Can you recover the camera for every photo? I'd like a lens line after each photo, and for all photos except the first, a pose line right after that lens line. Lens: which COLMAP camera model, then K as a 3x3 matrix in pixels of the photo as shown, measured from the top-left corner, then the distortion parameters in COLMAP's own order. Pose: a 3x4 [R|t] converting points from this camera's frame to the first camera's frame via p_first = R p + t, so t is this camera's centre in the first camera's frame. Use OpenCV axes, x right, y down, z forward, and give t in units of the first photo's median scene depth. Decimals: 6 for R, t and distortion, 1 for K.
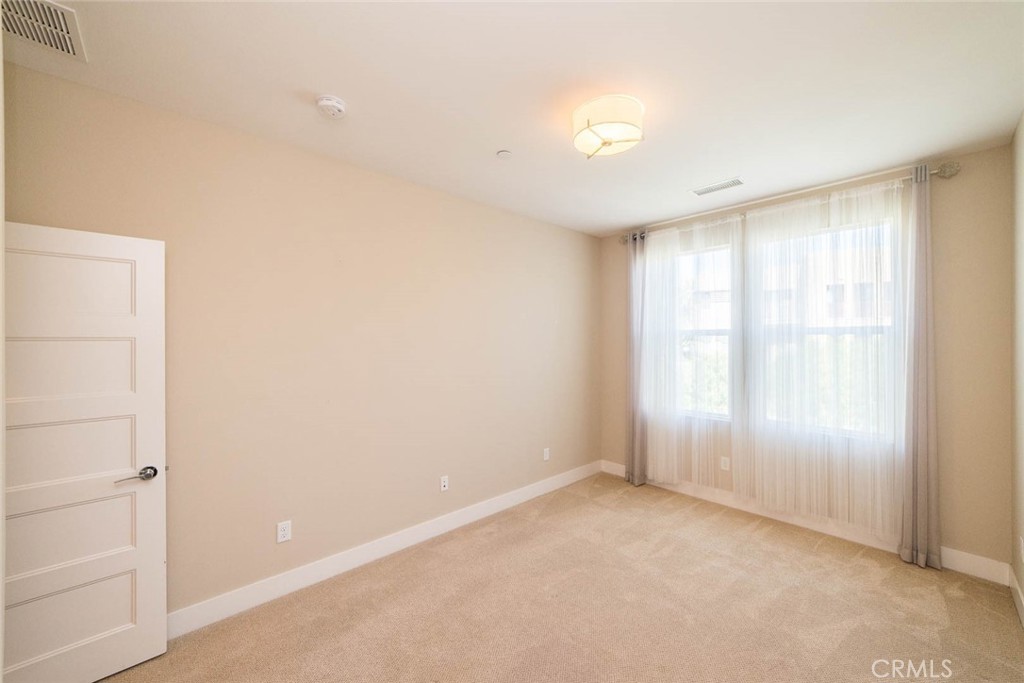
lens RADIAL K [[400.3, 0, 509.6], [0, 400.3, 337.2], [0, 0, 1]] dist [-0.019267, 0.006440]
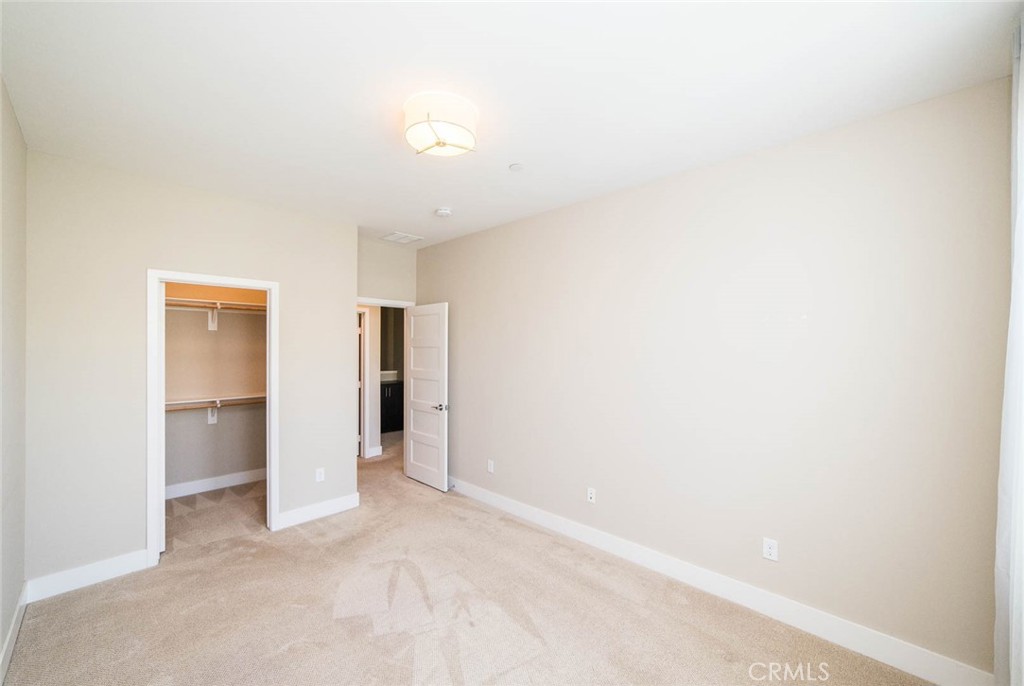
lens RADIAL K [[408.5, 0, 508.2], [0, 408.5, 341.1], [0, 0, 1]] dist [-0.023541, 0.006664]
pose [[0.053563, -0.005741, -0.998548, 1.238153], [0.002390, 0.999981, -0.005621, -0.016189], [0.998562, -0.002085, 0.053576, 1.098705]]
